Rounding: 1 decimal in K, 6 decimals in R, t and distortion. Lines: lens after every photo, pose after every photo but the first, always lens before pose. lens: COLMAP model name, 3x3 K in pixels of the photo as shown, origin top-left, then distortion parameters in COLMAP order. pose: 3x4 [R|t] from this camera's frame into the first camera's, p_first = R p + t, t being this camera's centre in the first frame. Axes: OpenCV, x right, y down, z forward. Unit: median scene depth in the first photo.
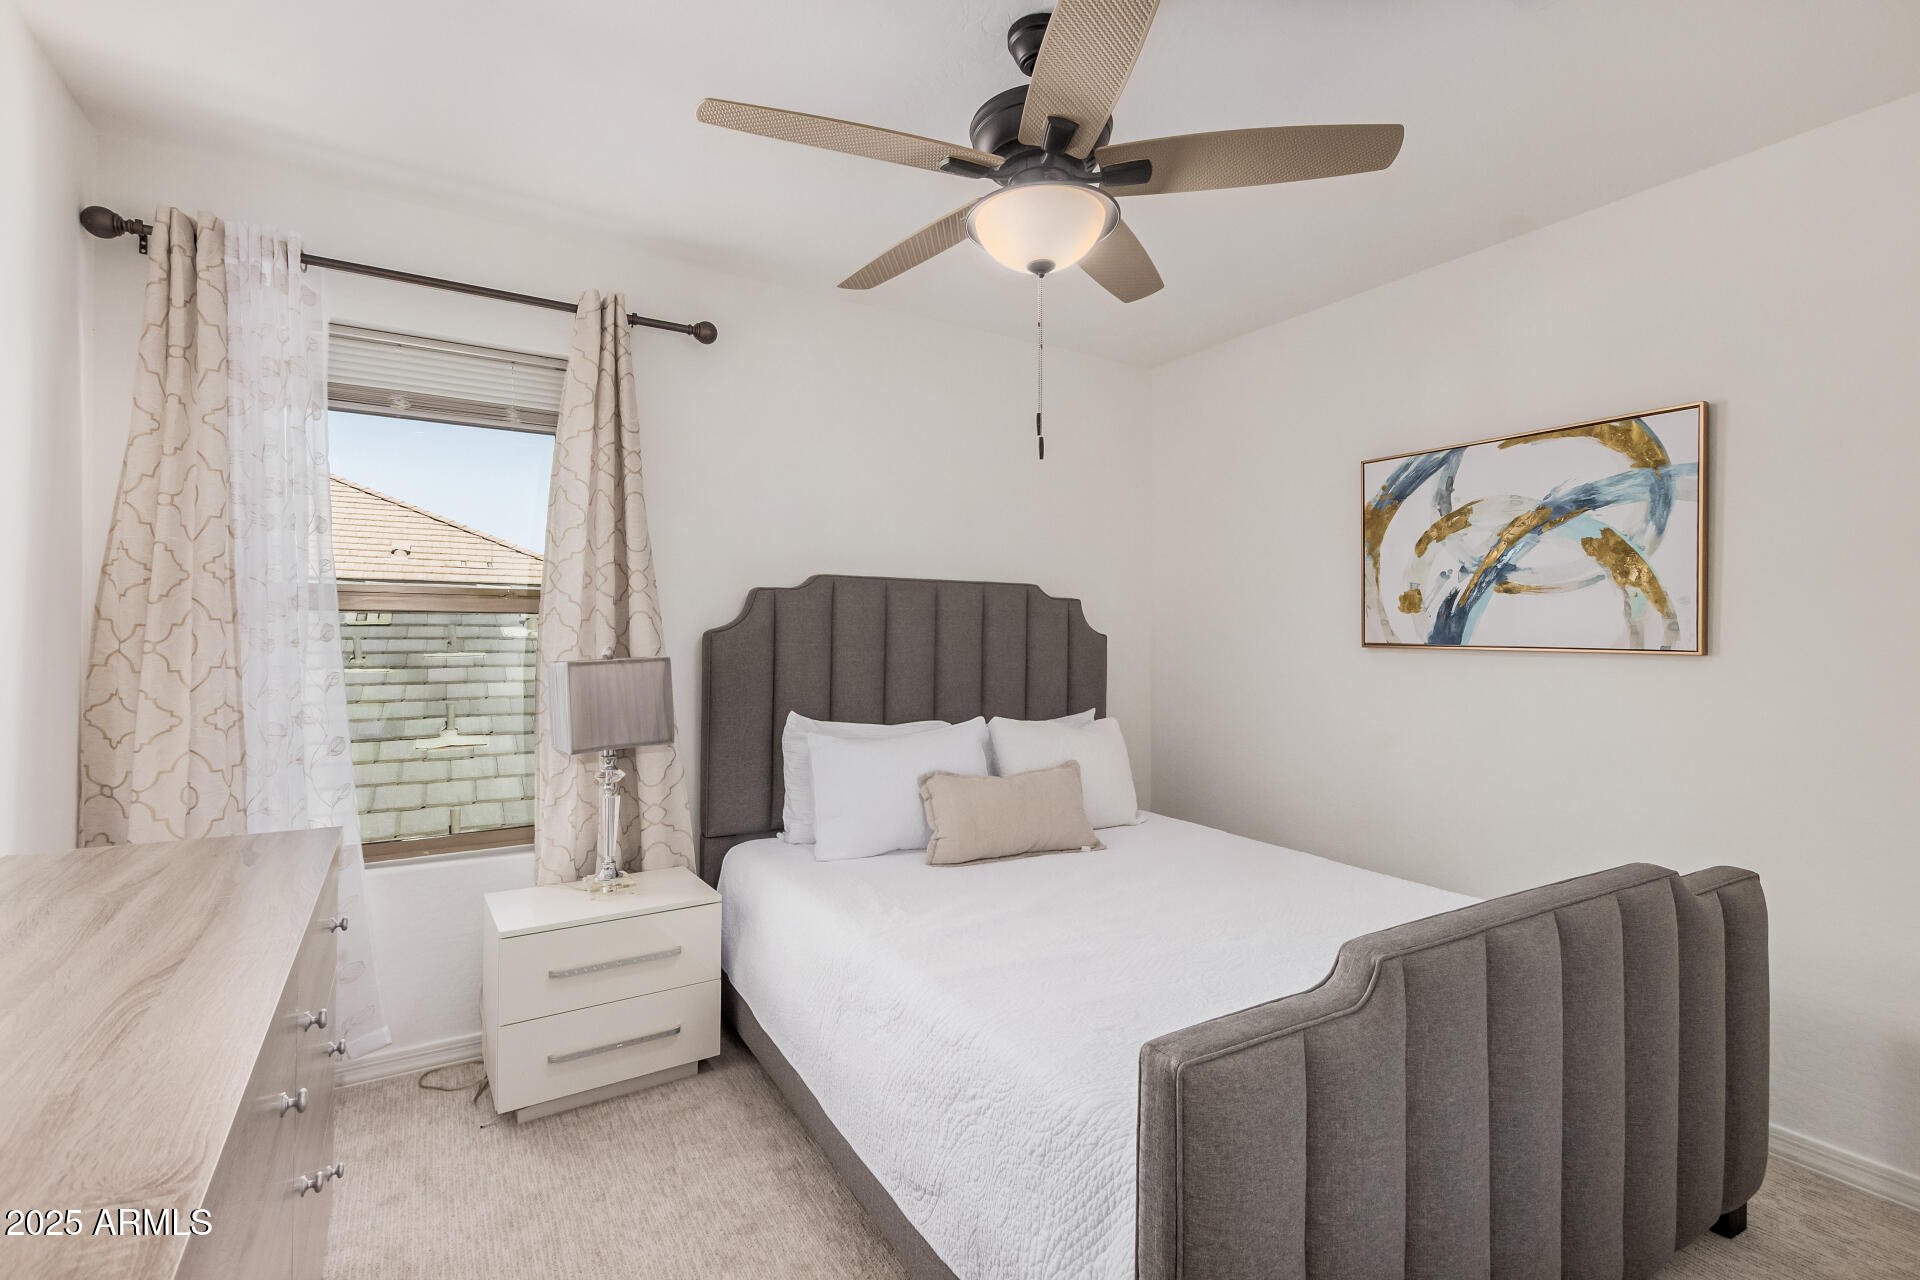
lens RADIAL K [[878.3, 0, 967.1], [0, 878.3, 632.5], [0, 0, 1]] dist [0.007951, -0.000965]
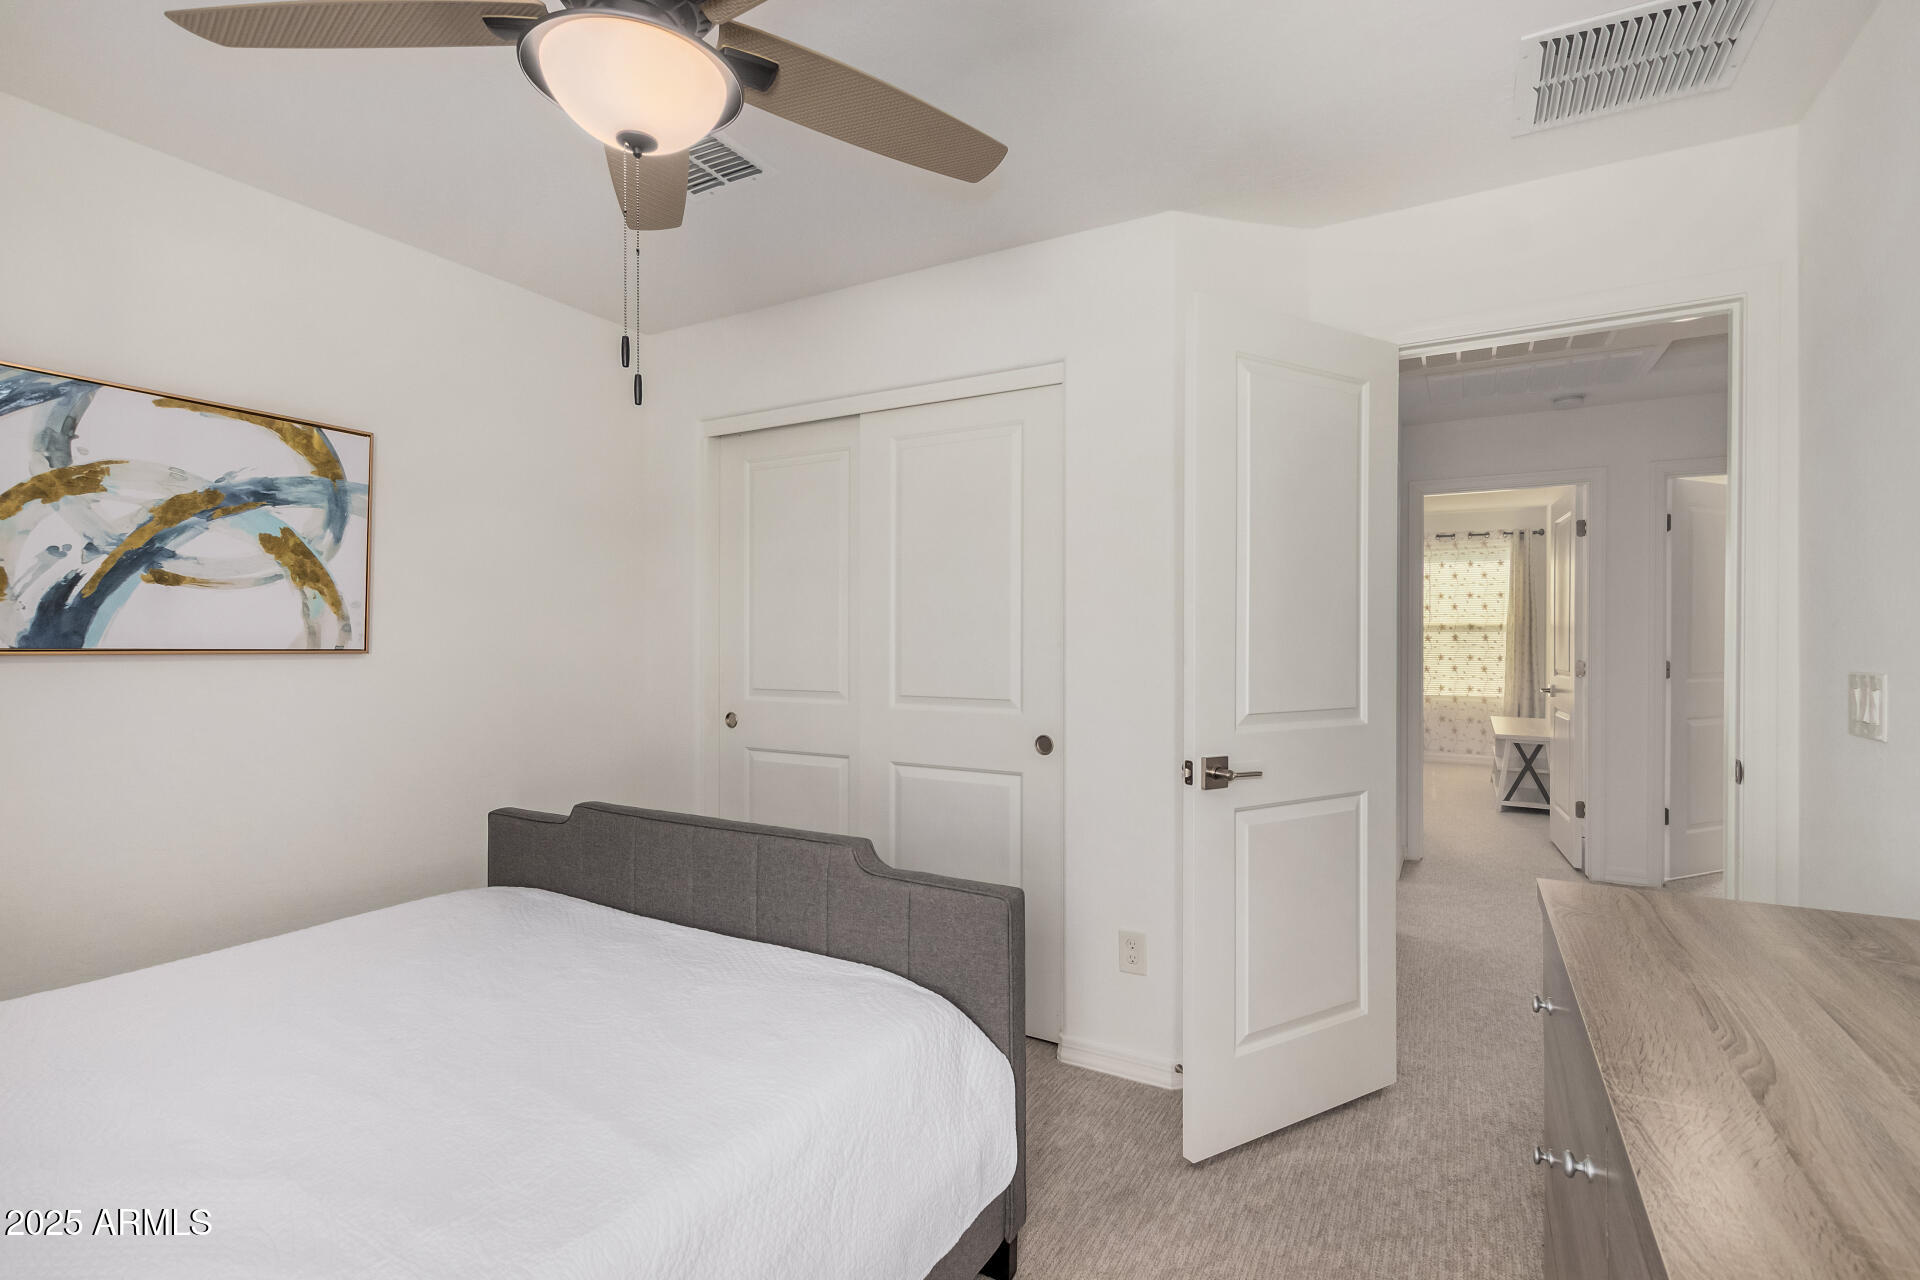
lens RADIAL K [[878.3, 0, 967.1], [0, 878.3, 634.9], [0, 0, 1]] dist [0.007951, -0.000965]
pose [[-0.481092, -0.001276, 0.876669, -0.506164], [-0.006244, 0.999979, -0.001972, -0.000747], [-0.876648, -0.006423, -0.481089, 0.800848]]
